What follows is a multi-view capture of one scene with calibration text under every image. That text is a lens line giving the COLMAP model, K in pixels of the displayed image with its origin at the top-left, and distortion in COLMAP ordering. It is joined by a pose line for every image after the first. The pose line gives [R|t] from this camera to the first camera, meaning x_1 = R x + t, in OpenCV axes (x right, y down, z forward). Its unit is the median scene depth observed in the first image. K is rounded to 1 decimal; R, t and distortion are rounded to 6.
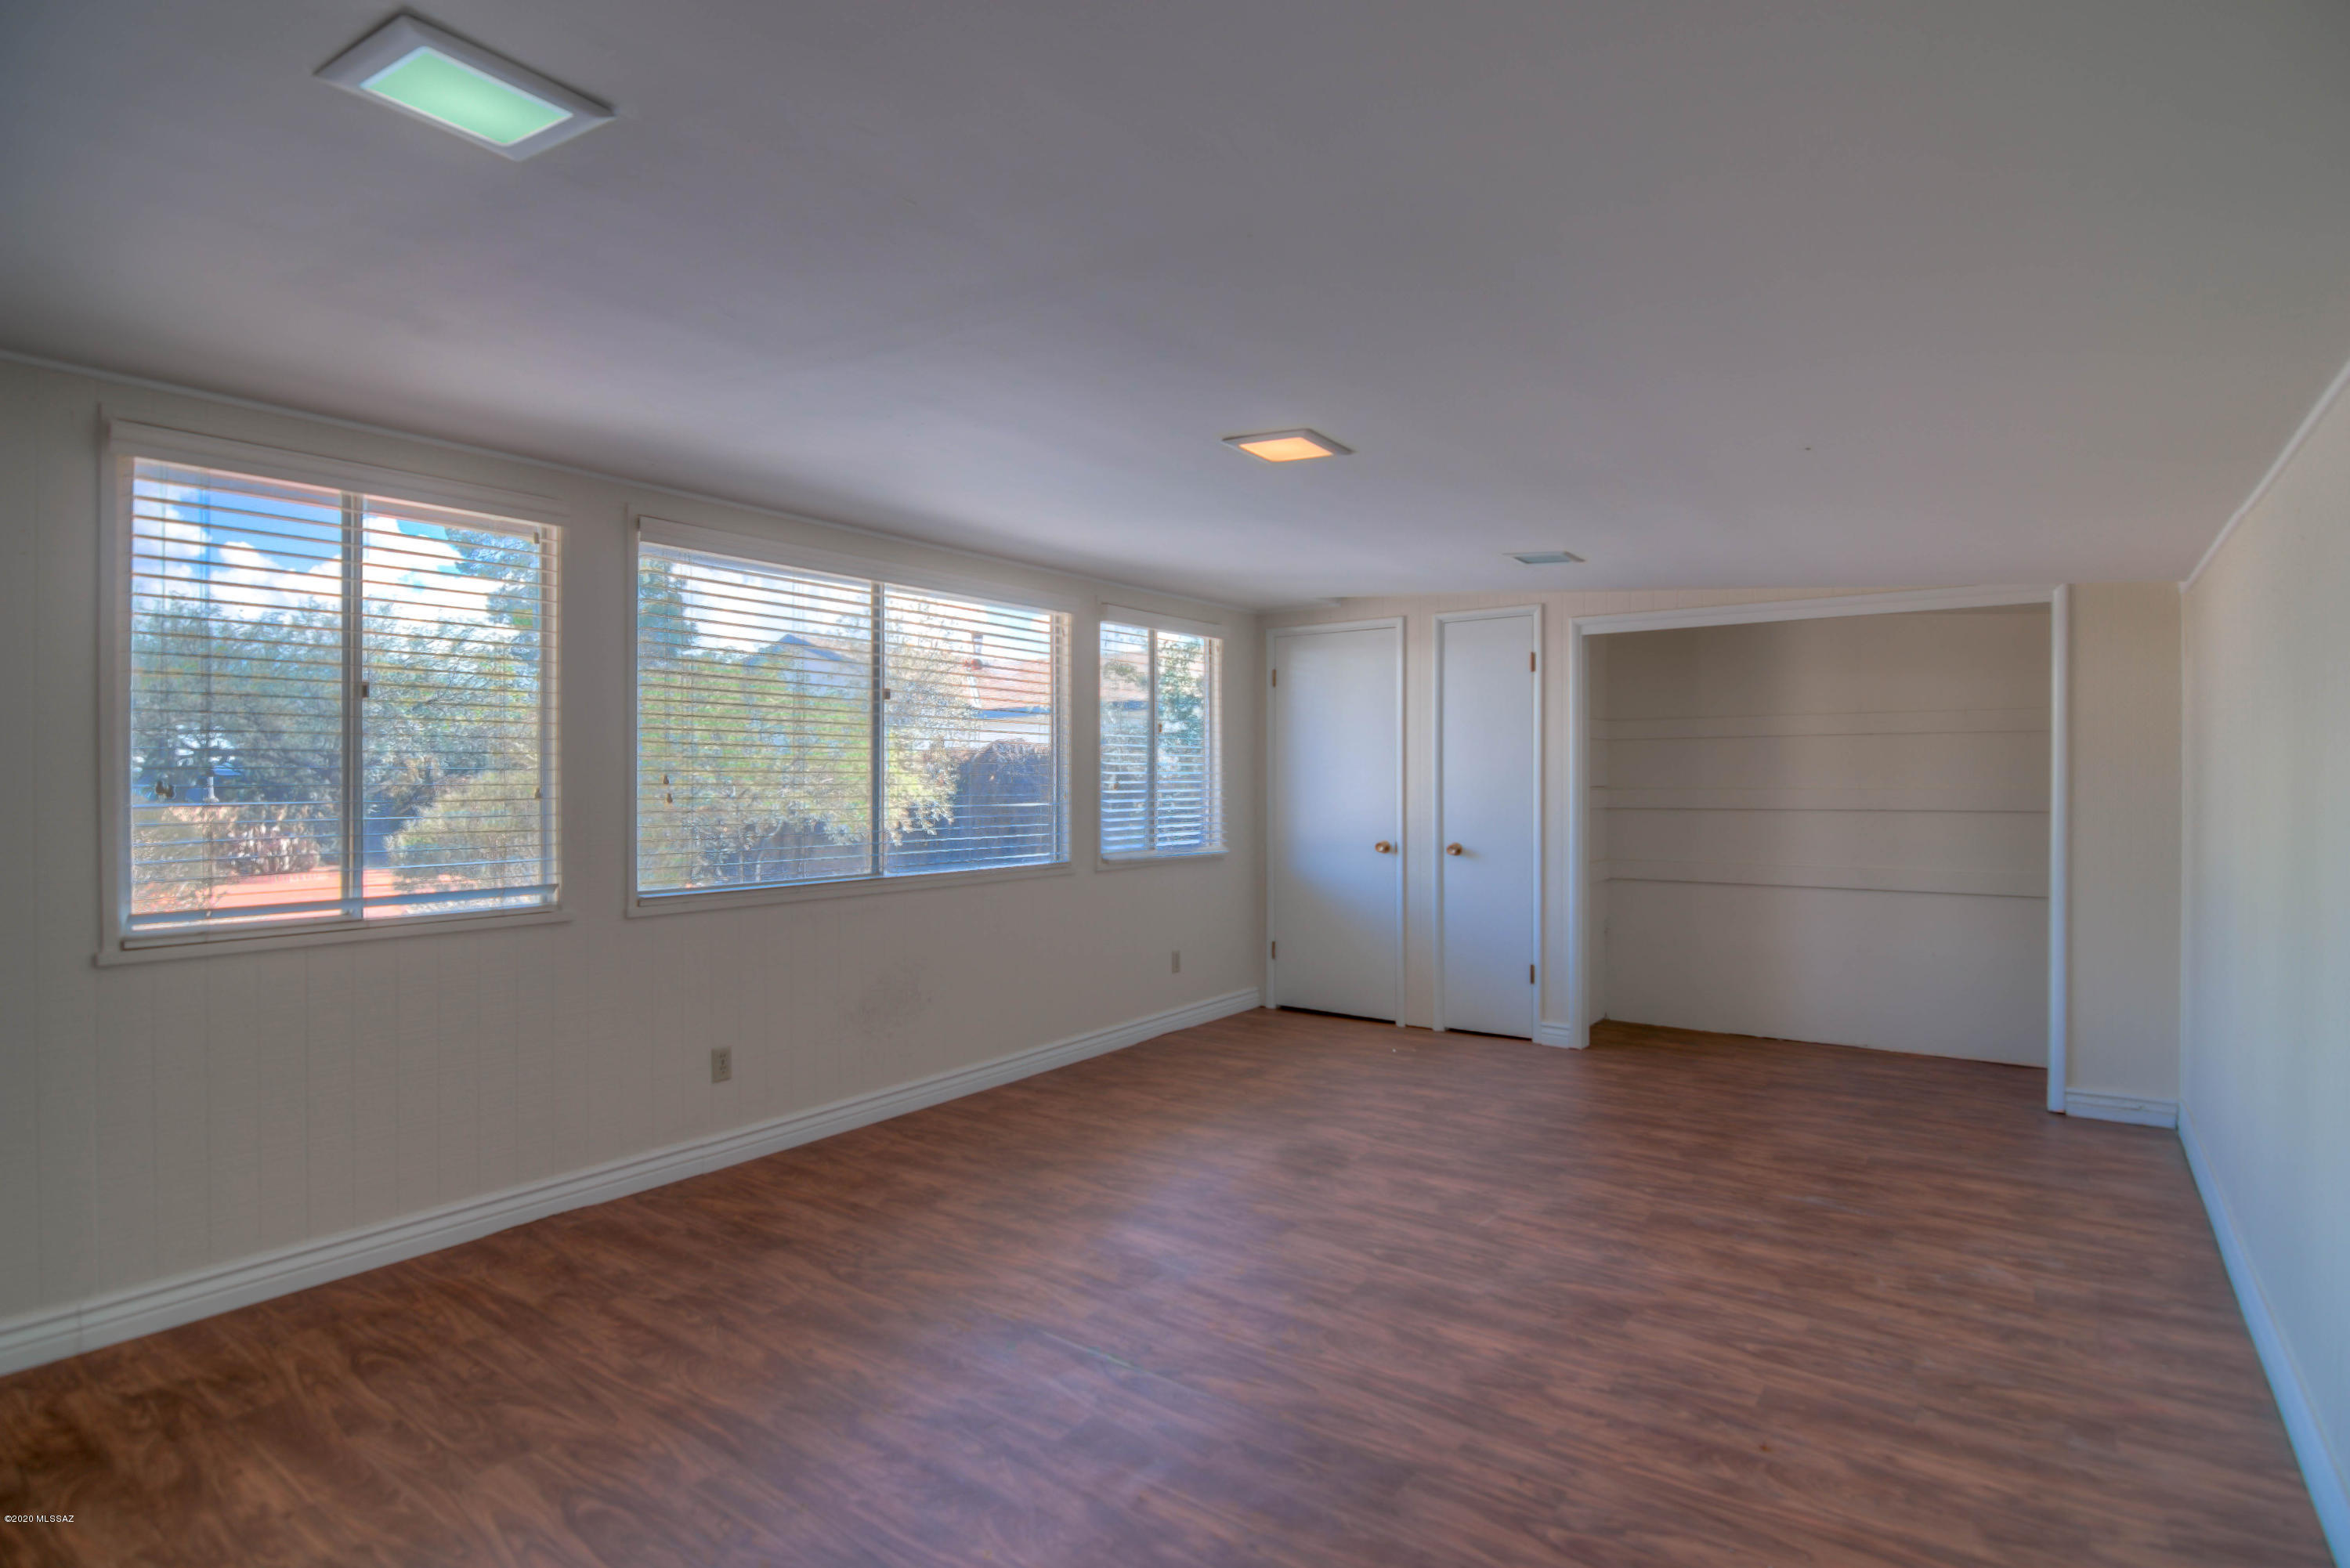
lens RADIAL K [[1291.6, 0, 1189.0], [0, 1291.6, 778.7], [0, 0, 1]] dist [-0.021152, -0.000988]
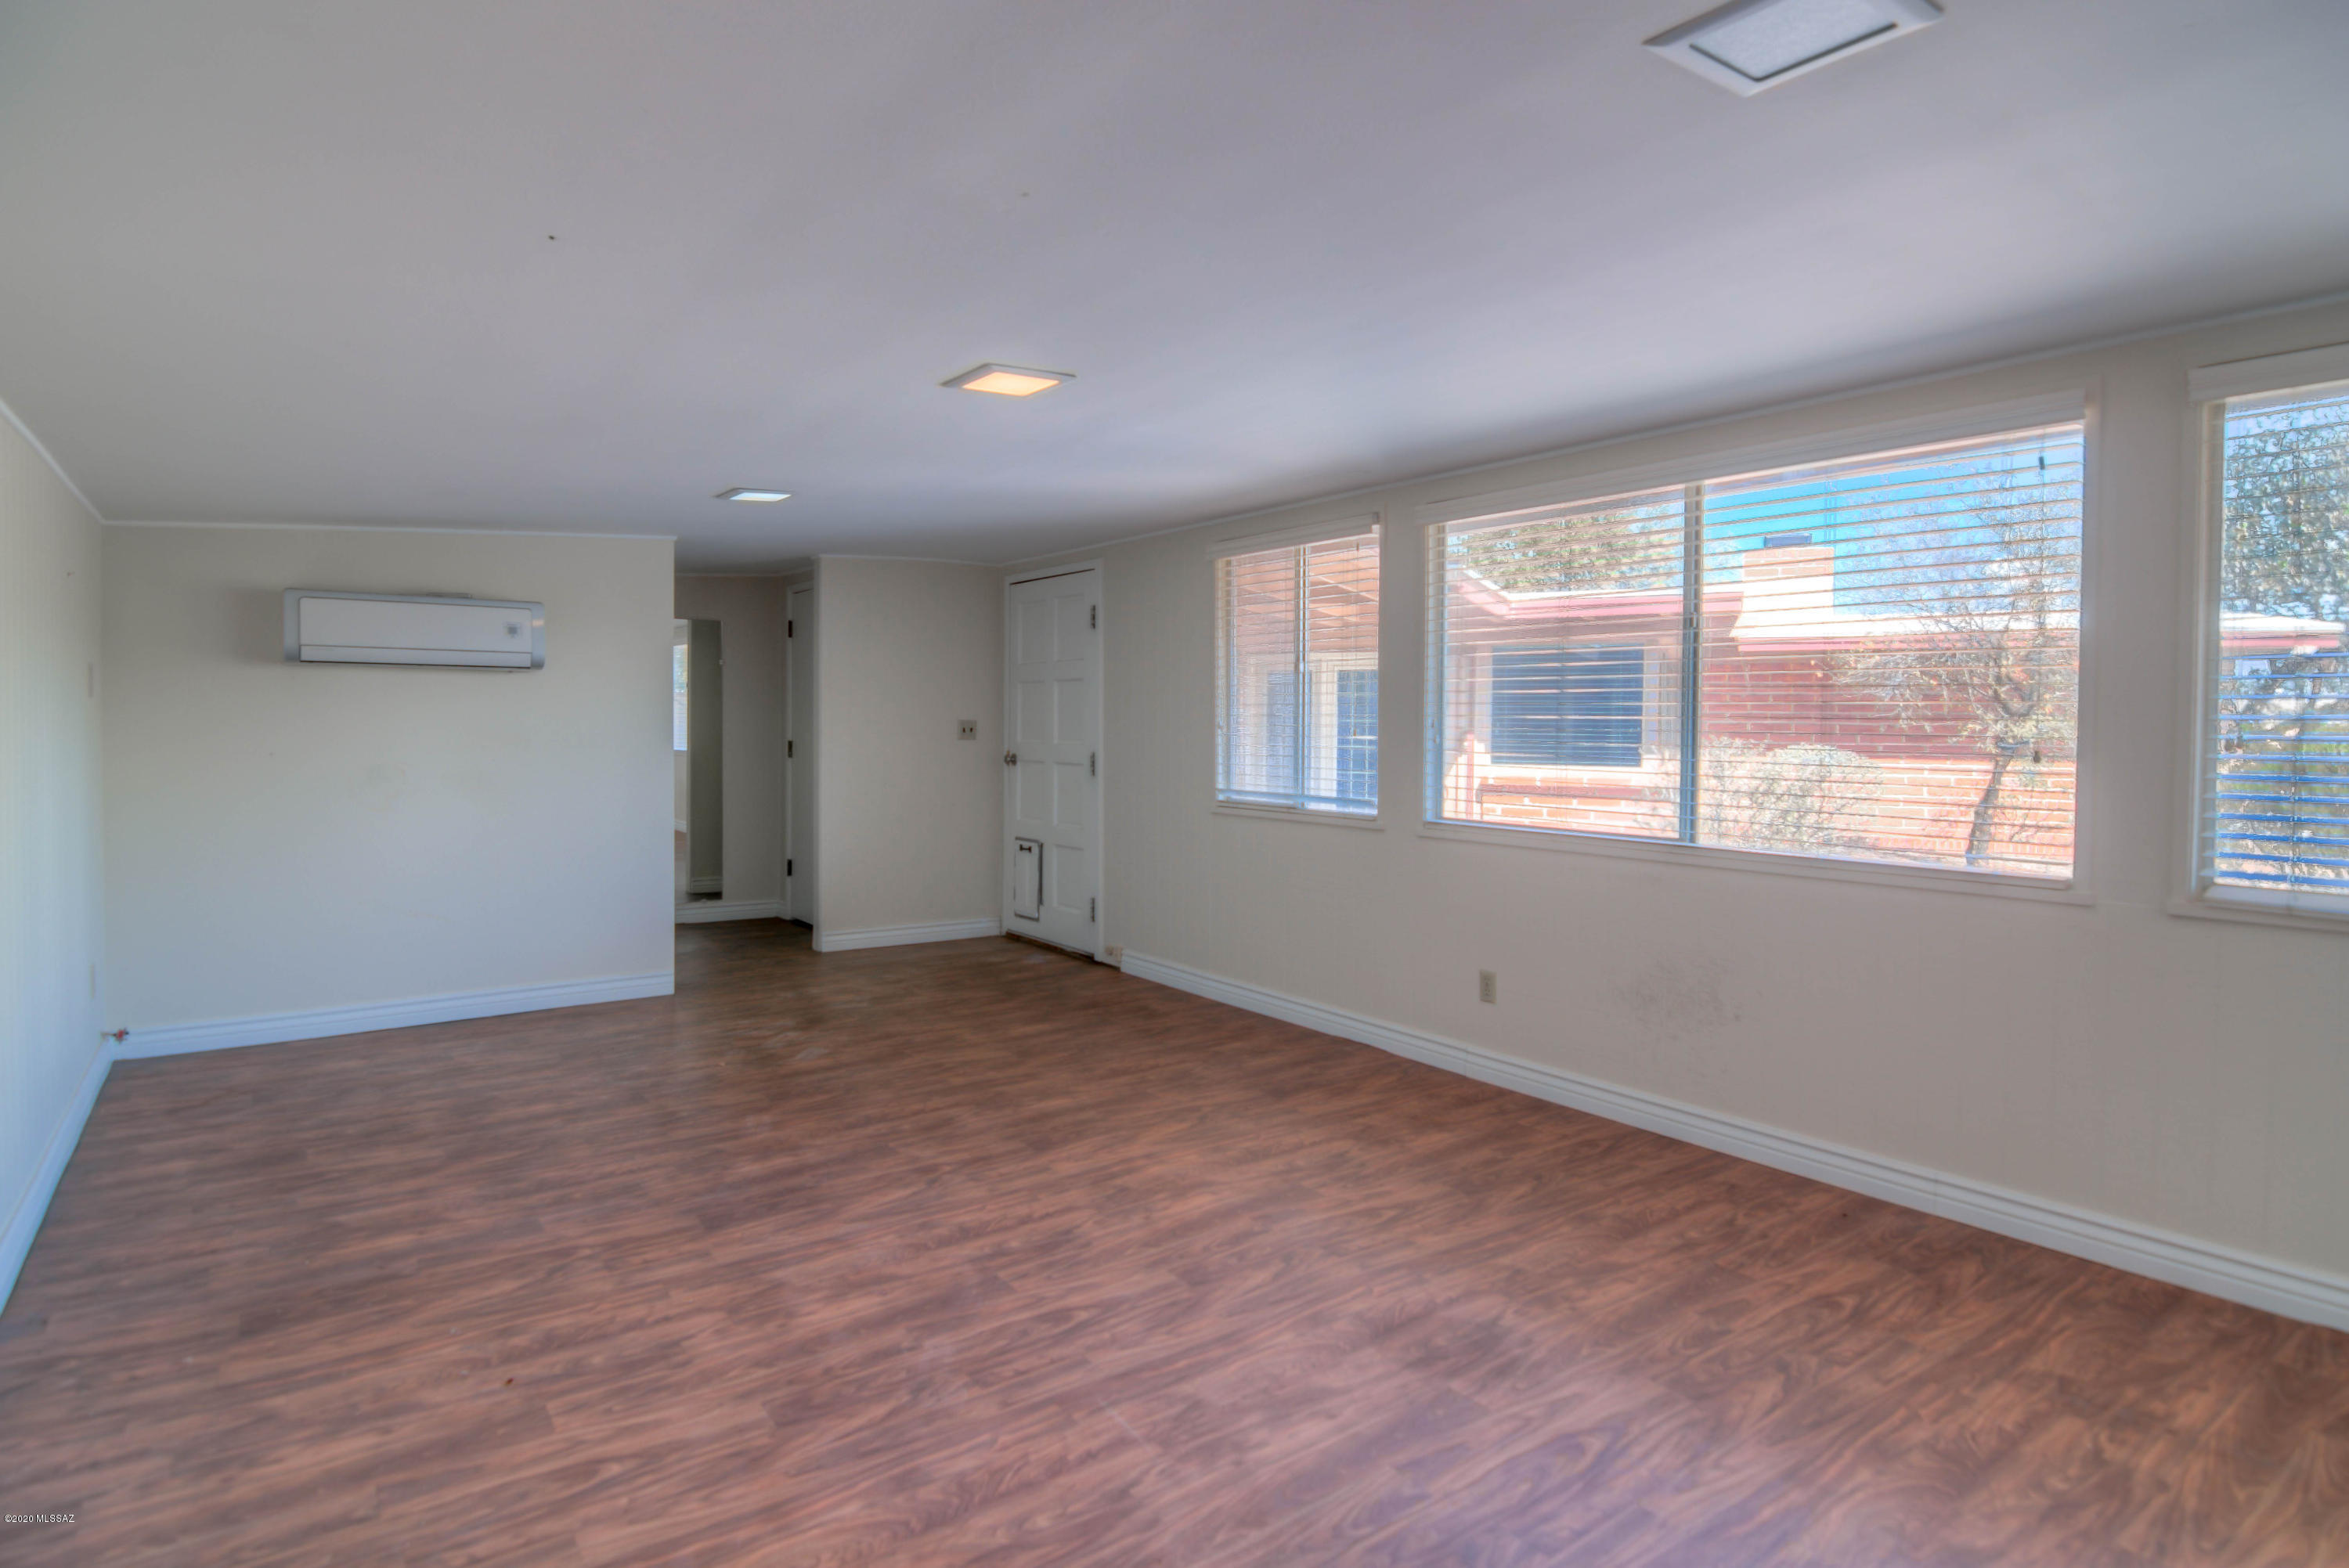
lens RADIAL K [[1291.0, 0, 1188.5], [0, 1291.0, 778.7], [0, 0, 1]] dist [-0.021152, -0.000988]
pose [[-0.355564, 0.039277, -0.933826, 0.992570], [-0.010627, 0.998882, 0.046059, -0.000496], [0.934592, 0.026301, -0.354749, 1.553568]]
